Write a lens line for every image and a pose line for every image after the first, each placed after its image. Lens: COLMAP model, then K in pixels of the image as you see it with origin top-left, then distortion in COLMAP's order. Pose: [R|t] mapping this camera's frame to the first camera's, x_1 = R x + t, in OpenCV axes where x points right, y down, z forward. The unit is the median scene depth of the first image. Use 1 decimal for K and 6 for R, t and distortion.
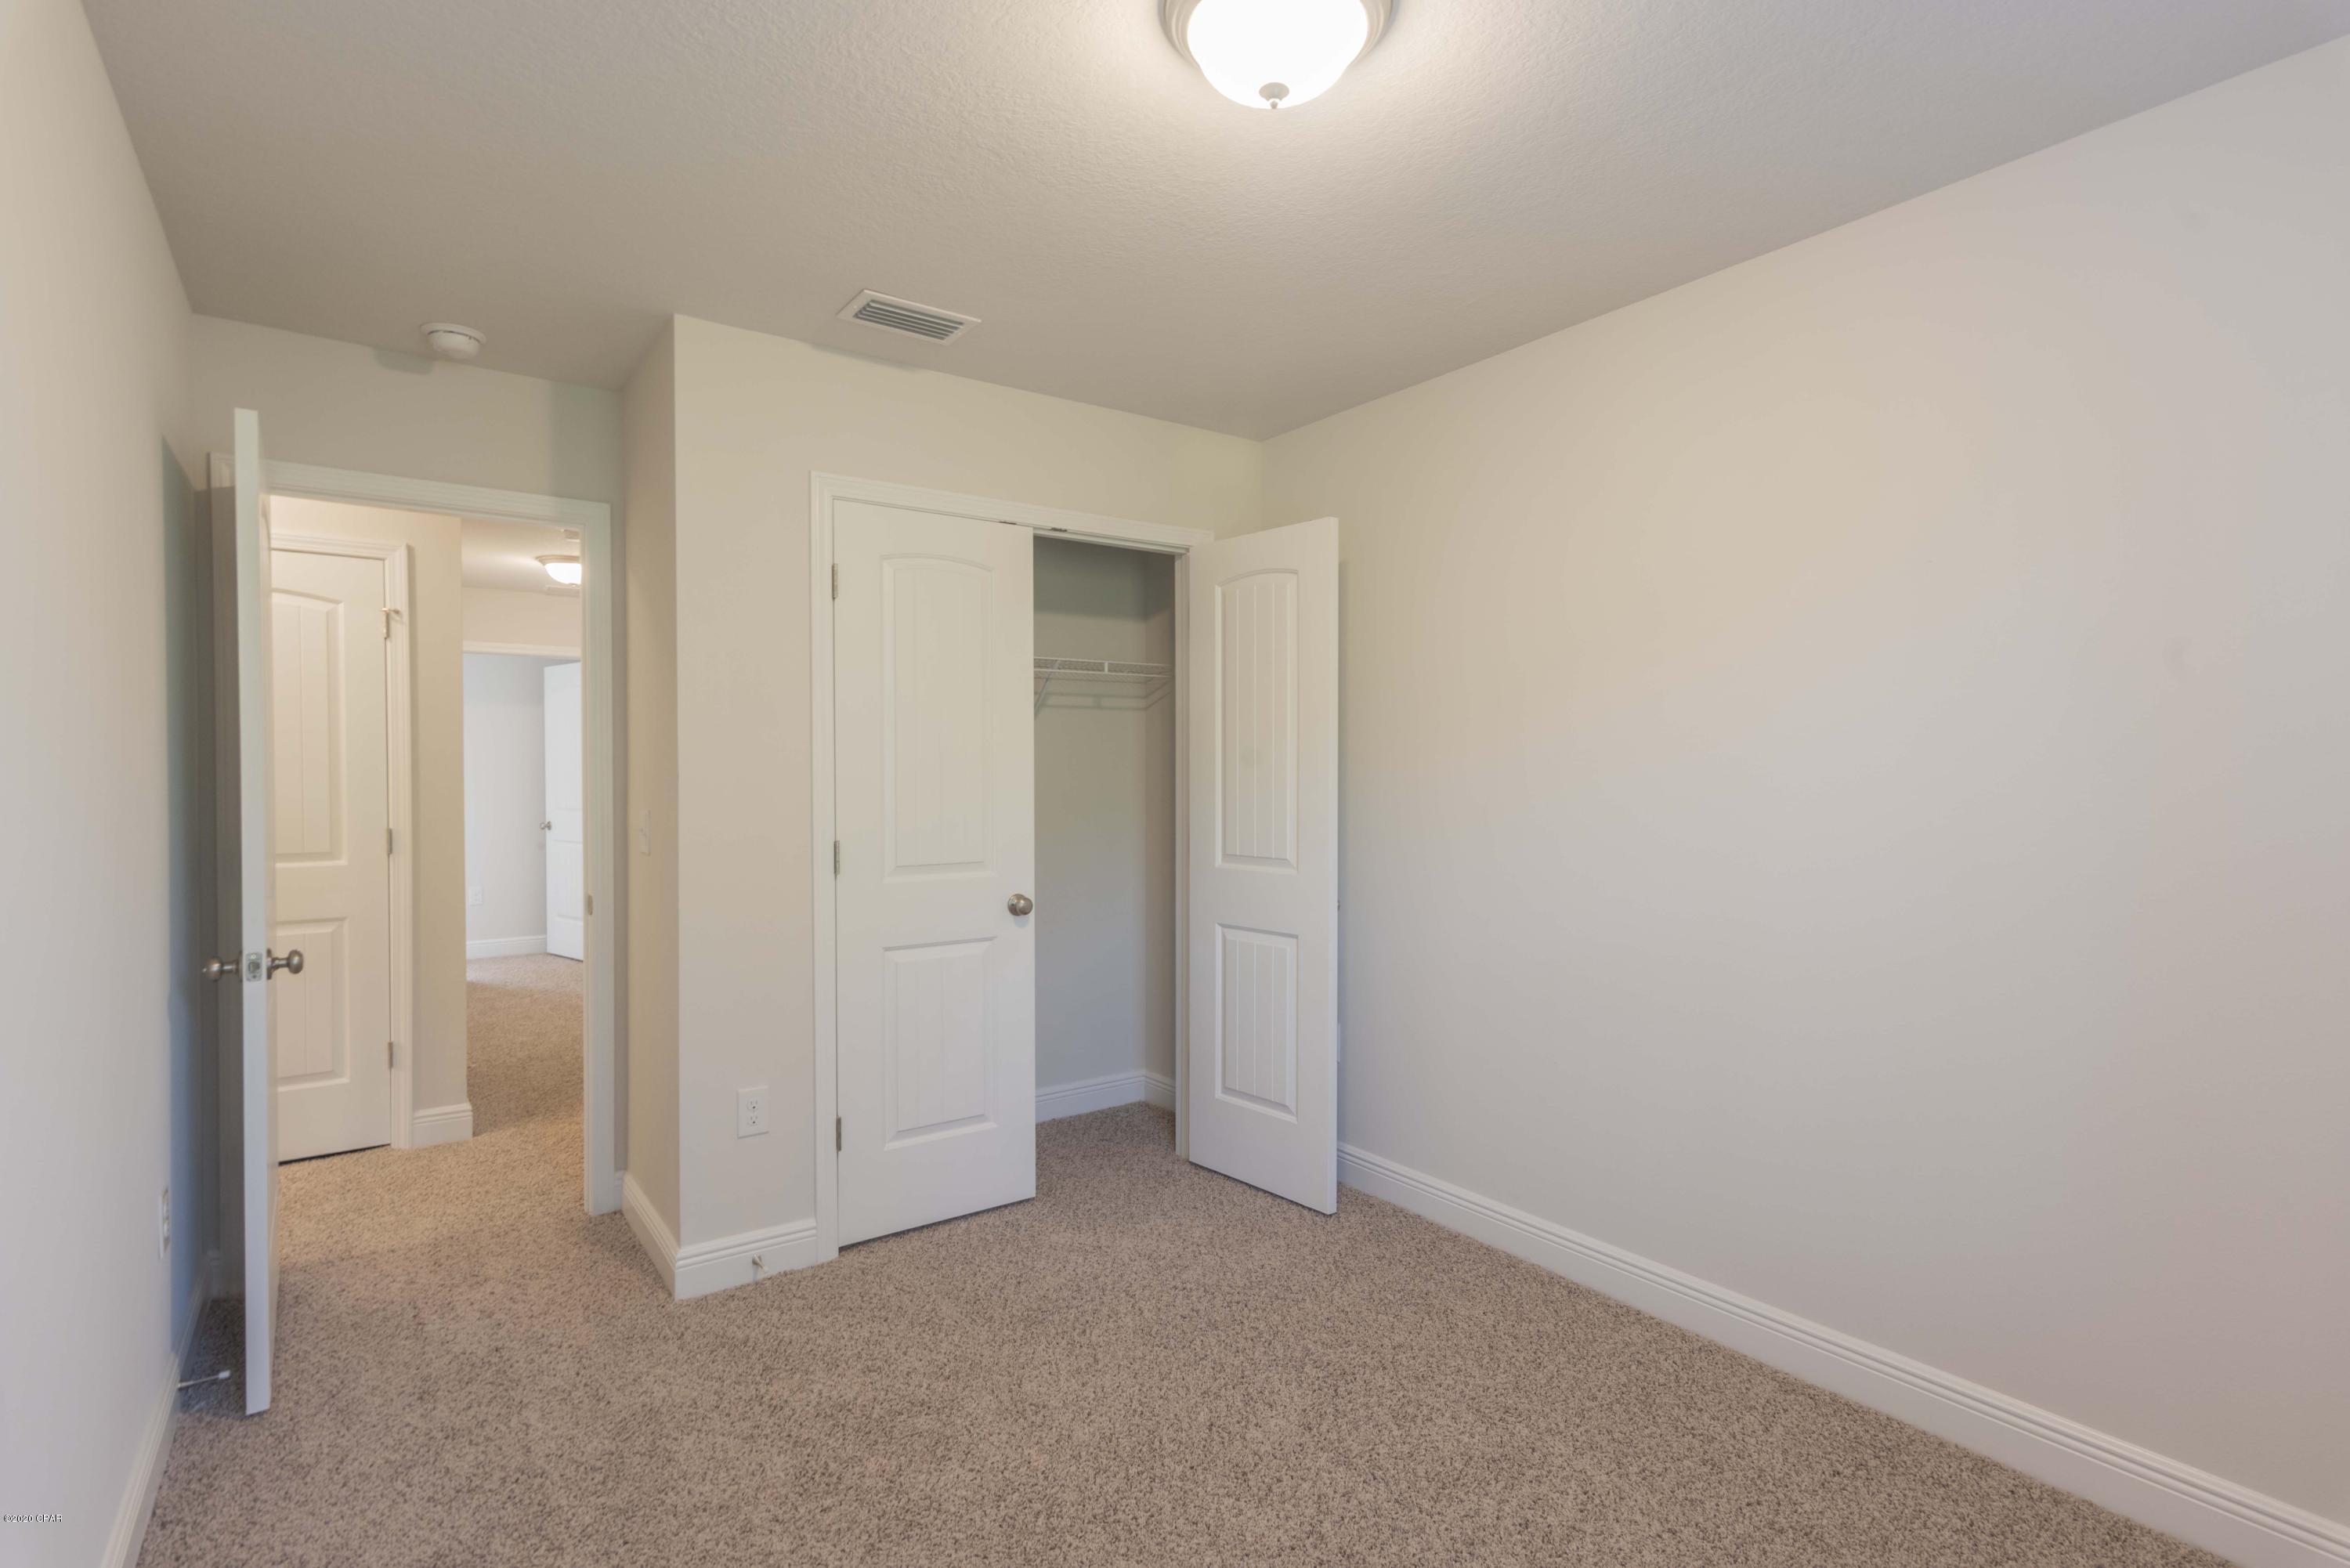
lens RADIAL K [[1145.8, 0, 1178.0], [0, 1145.8, 788.6], [0, 0, 1]] dist [0.024052, 0.001678]
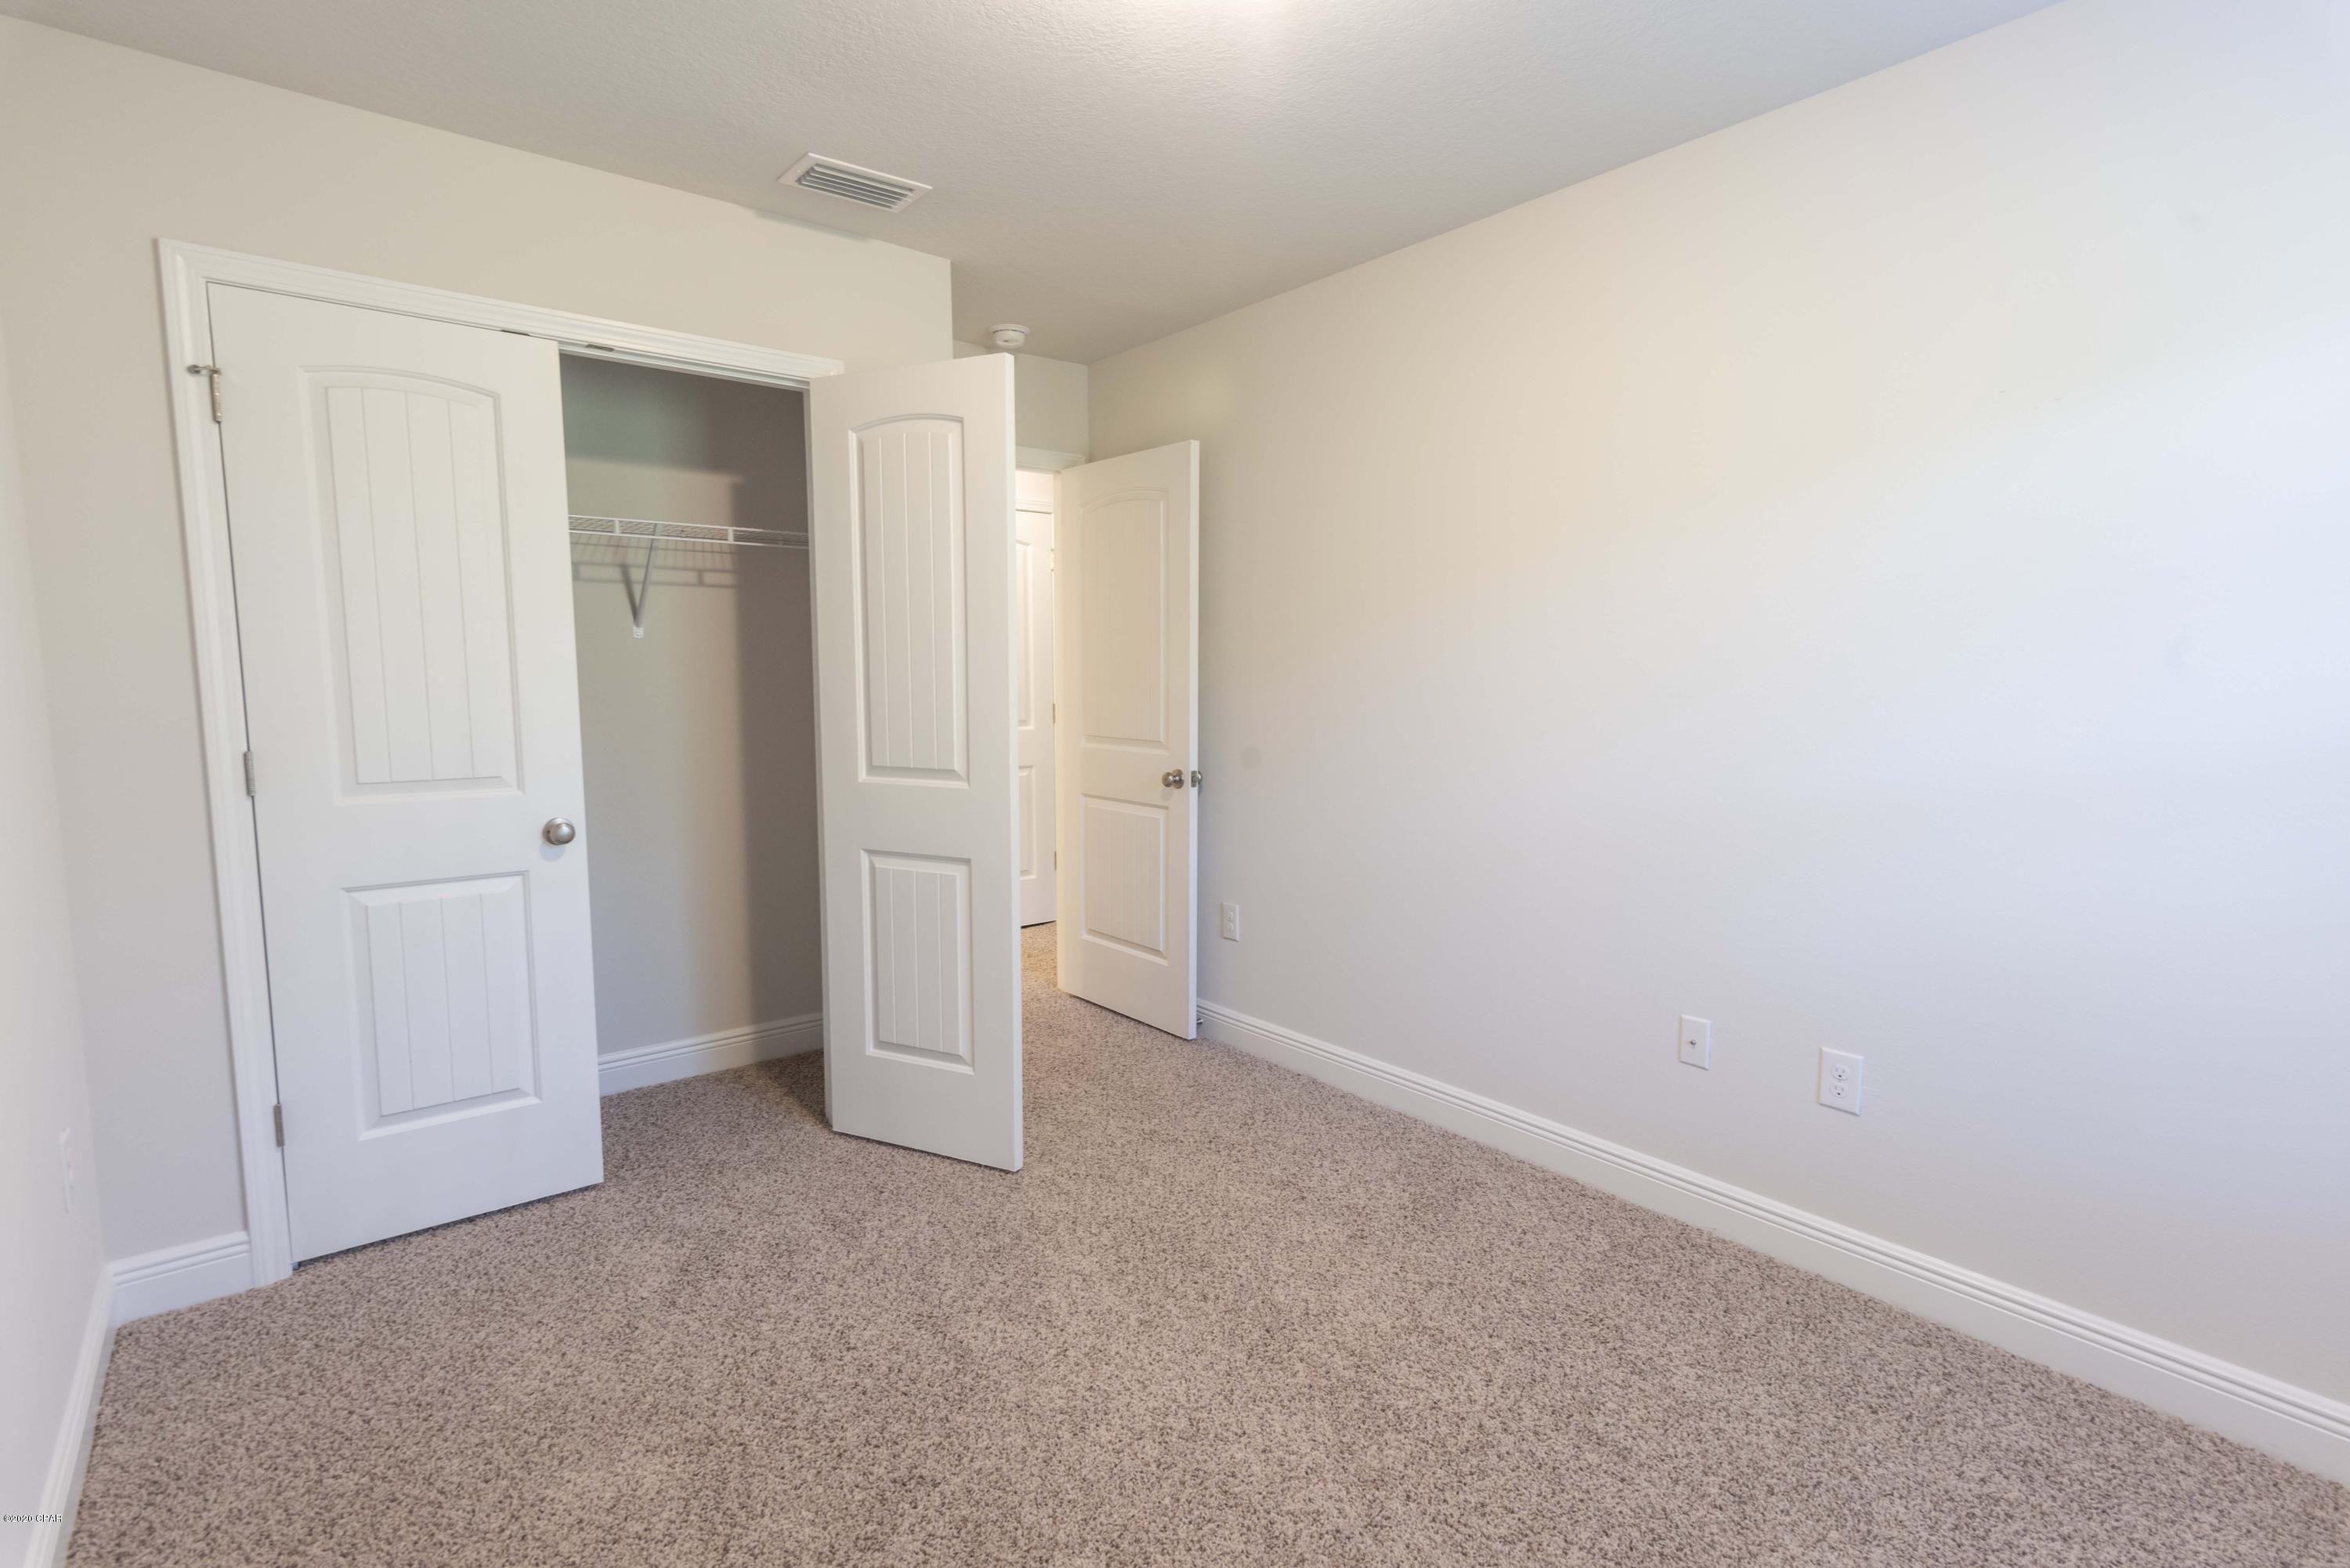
lens RADIAL K [[1145.8, 0, 1174.2], [0, 1145.8, 785.5], [0, 0, 1]] dist [0.024052, 0.001678]
pose [[0.999343, 0.002223, 0.036165, 0.254683], [-0.005434, 0.996023, 0.088933, -0.003872], [-0.035824, -0.089071, 0.995381, 0.188167]]
